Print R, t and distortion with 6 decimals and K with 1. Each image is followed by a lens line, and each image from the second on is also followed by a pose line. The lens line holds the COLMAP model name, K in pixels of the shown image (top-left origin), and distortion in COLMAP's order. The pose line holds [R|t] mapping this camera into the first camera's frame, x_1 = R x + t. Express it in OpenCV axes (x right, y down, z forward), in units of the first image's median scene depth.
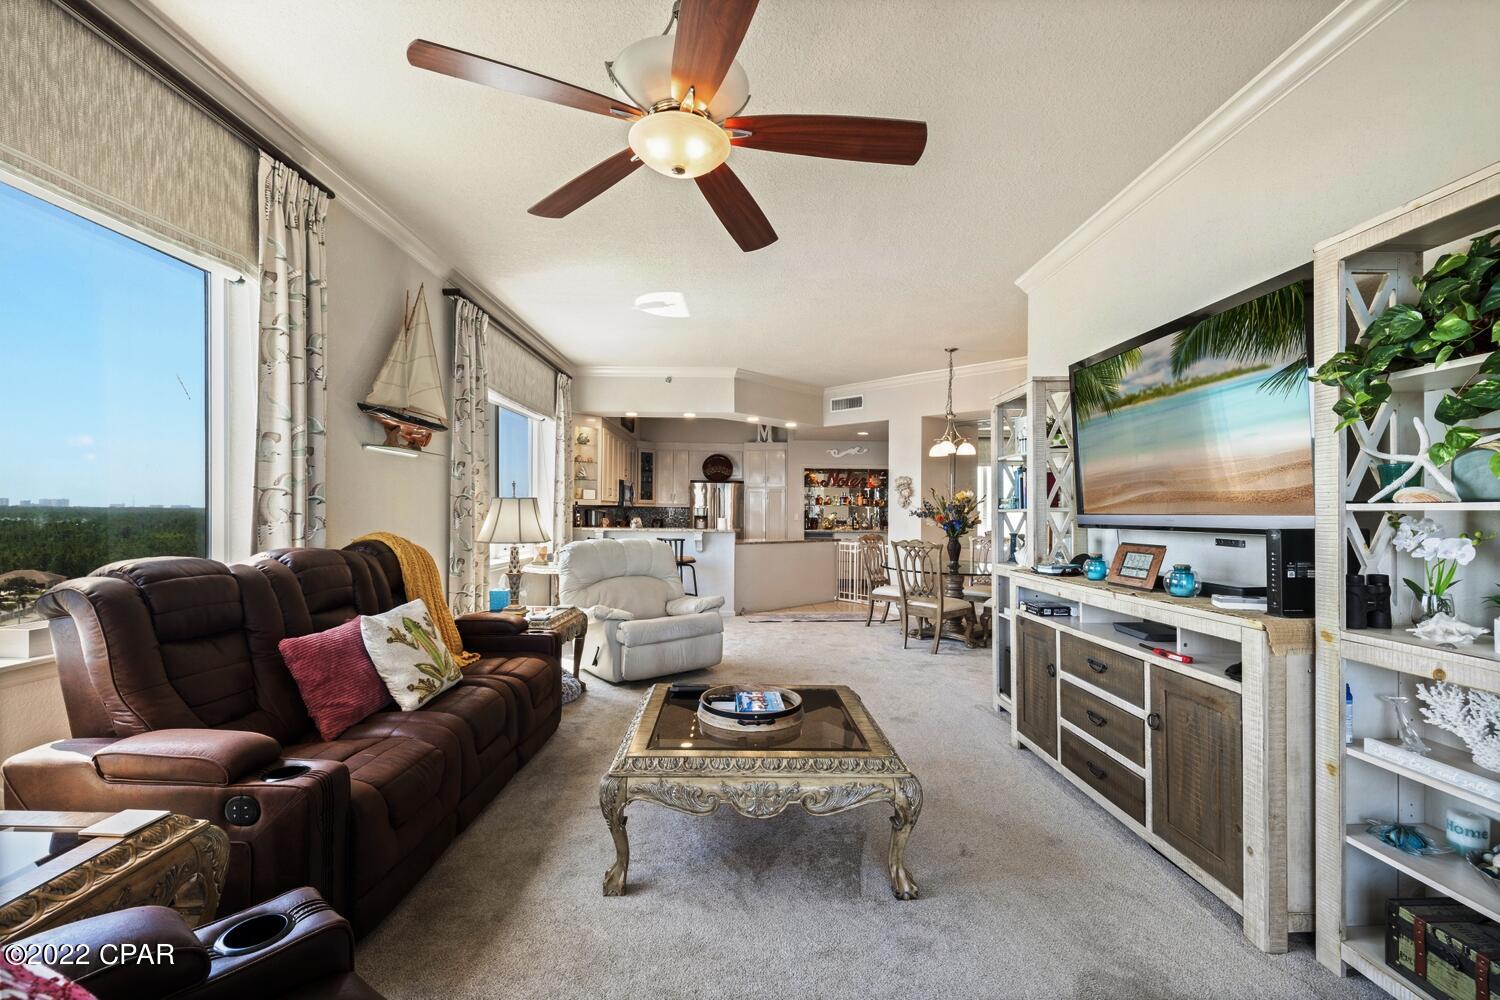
lens RADIAL K [[639.3, 0, 726.1], [0, 639.3, 507.5], [0, 0, 1]] dist [0.005770, -0.001384]
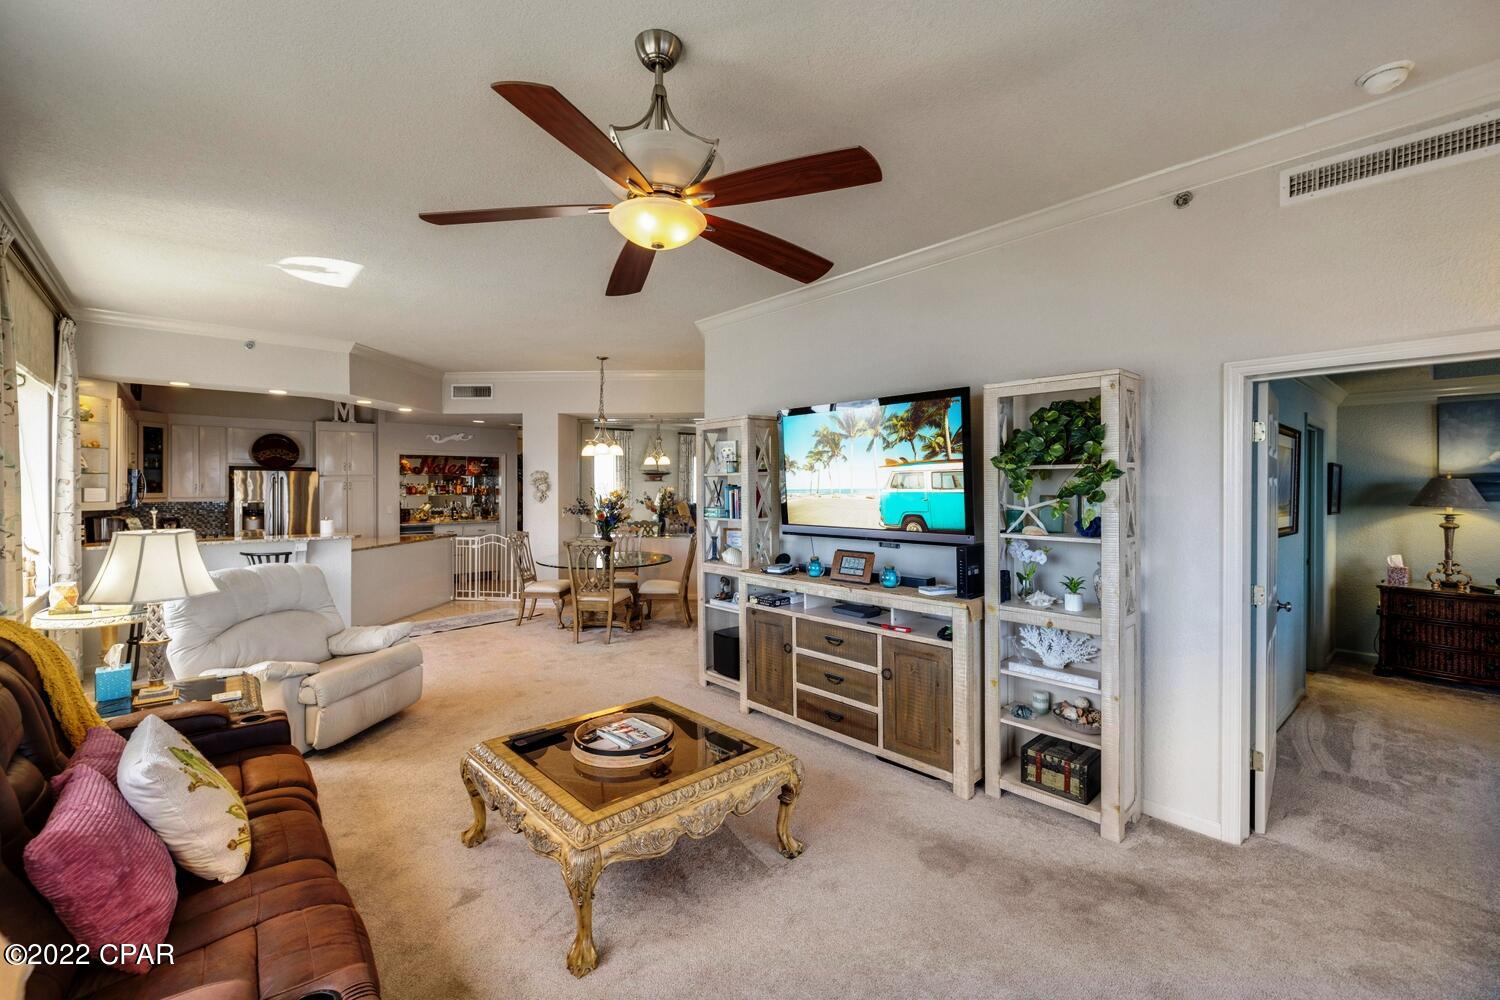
lens RADIAL K [[639.3, 0, 745.4], [0, 639.3, 480.5], [0, 0, 1]] dist [0.005770, -0.001384]
pose [[0.745623, -0.005854, 0.666342, -0.453997], [0.006509, 0.999978, 0.001502, -0.097042], [-0.666336, 0.003217, 0.745645, 0.084276]]
